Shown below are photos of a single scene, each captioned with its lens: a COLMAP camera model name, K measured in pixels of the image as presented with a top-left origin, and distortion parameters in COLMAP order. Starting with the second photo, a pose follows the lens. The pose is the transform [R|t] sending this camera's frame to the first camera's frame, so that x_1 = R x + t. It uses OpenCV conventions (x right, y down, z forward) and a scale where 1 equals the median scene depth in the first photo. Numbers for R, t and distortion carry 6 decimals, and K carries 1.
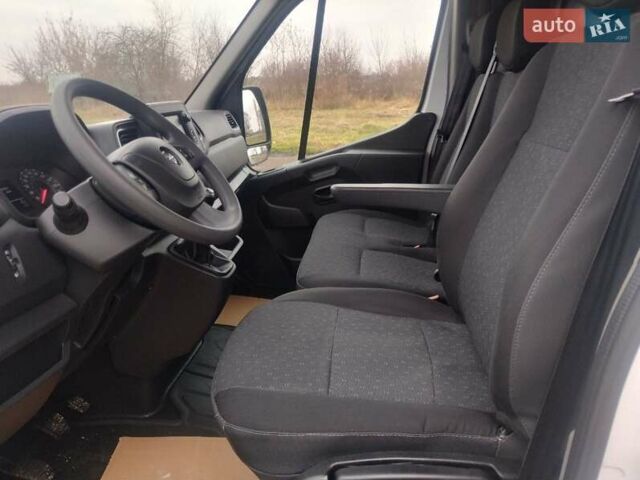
lens RADIAL K [[527.2, 0, 320.0], [0, 527.2, 240.0], [0, 0, 1]] dist [0.077420, -0.102588]
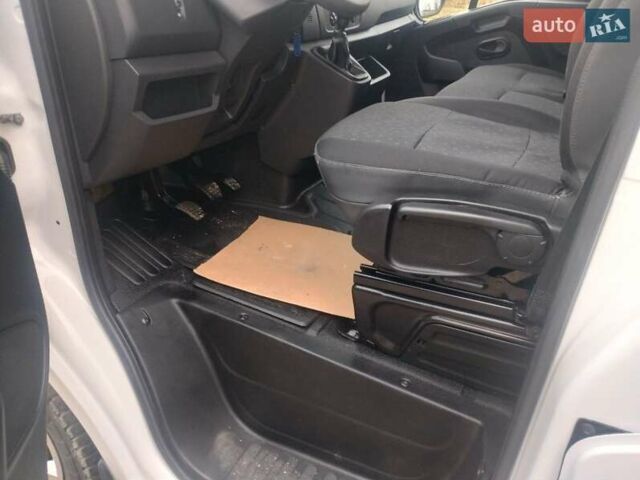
lens RADIAL K [[527.2, 0, 320.0], [0, 527.2, 240.0], [0, 0, 1]] dist [0.077420, -0.102588]
pose [[0.934652, 0.177894, -0.307863, 0.142388], [-0.123605, 0.974401, 0.187789, 0.190853], [0.333389, -0.137464, 0.932714, -0.088789]]
